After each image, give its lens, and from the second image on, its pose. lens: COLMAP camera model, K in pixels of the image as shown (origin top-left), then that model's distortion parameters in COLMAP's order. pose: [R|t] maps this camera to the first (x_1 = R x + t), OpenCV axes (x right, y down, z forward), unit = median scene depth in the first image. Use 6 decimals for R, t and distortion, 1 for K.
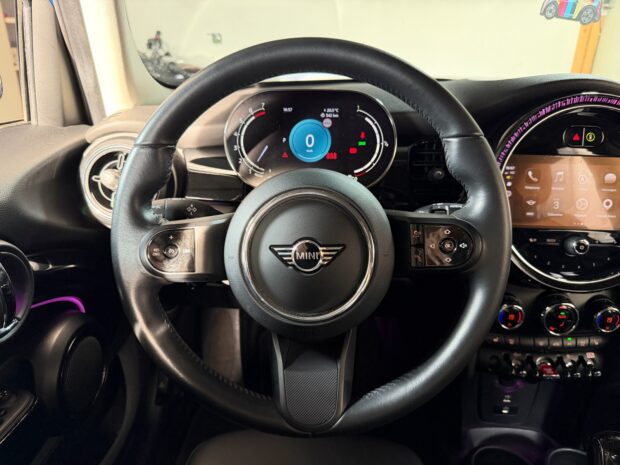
lens RADIAL K [[440.9, 0, 310.0], [0, 440.9, 232.5], [0, 0, 1]] dist [0.034801, -0.061166]
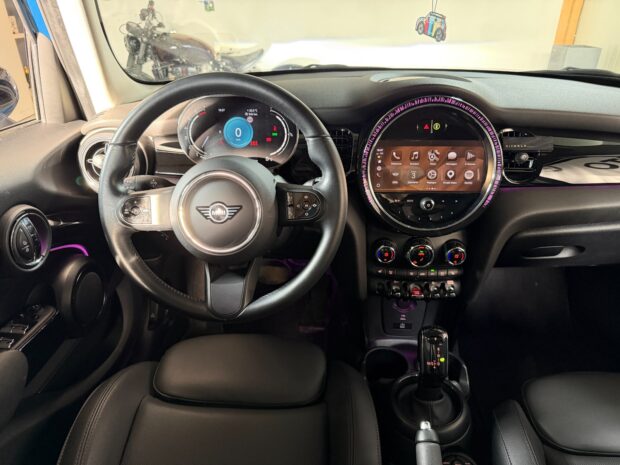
lens RADIAL K [[437.4, 0, 310.0], [0, 437.4, 232.5], [0, 0, 1]] dist [0.029964, -0.036539]
pose [[0.999815, -0.012378, -0.014747, 0.247383], [0.013607, 0.996166, 0.086422, -0.006308], [0.013621, -0.086607, 0.996149, -0.427177]]
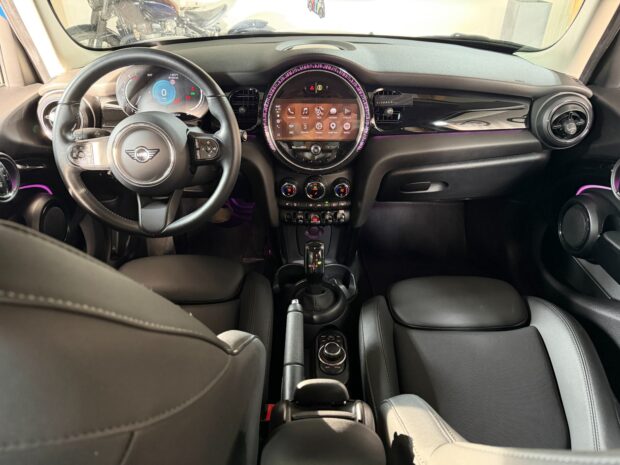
lens RADIAL K [[437.4, 0, 310.0], [0, 437.4, 232.5], [0, 0, 1]] dist [0.029964, -0.036539]
pose [[0.999458, -0.028252, 0.016883, 0.544311], [0.024728, 0.983114, 0.181316, 0.040235], [-0.021720, -0.180800, 0.983280, -0.868962]]
